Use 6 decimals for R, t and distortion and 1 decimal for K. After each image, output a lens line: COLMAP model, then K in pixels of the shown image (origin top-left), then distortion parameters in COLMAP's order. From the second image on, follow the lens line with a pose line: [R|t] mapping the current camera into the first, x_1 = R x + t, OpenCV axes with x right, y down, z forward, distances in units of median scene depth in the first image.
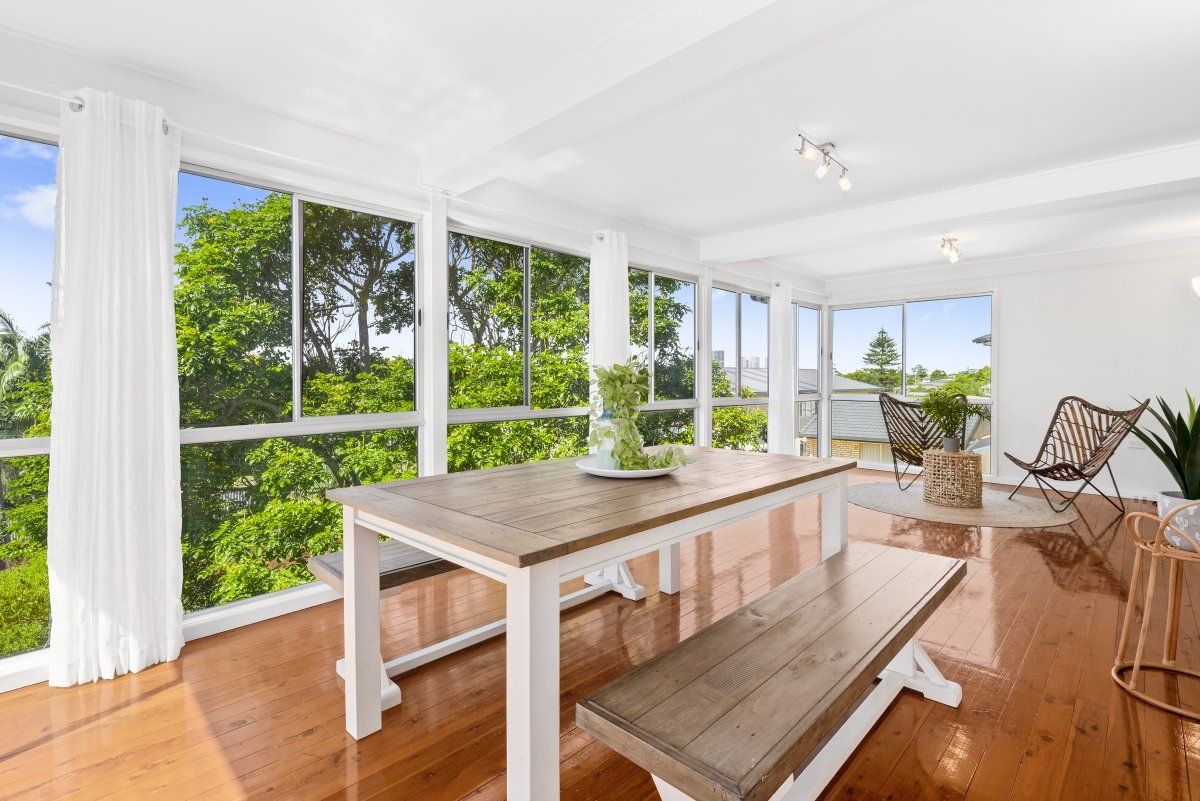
lens RADIAL K [[555.3, 0, 599.7], [0, 555.3, 381.0], [0, 0, 1]] dist [-0.000691, -0.000159]
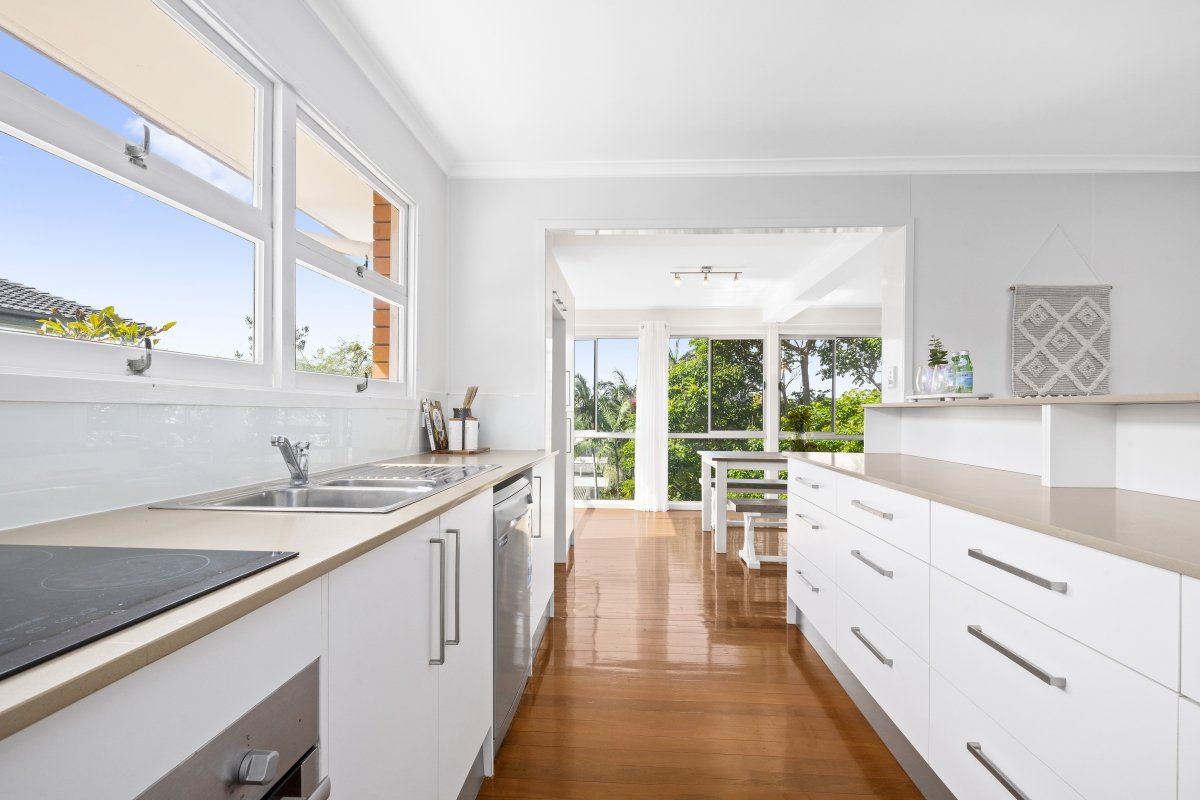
lens RADIAL K [[546.3, 0, 600.0], [0, 546.3, 400.0], [0, 0, 1]] dist [0.000624, -0.000069]
pose [[0.657081, -0.007790, -0.753780, 0.794980], [-0.015324, 0.999602, -0.023688, -0.003584], [0.753665, 0.027115, 0.656700, -0.779314]]
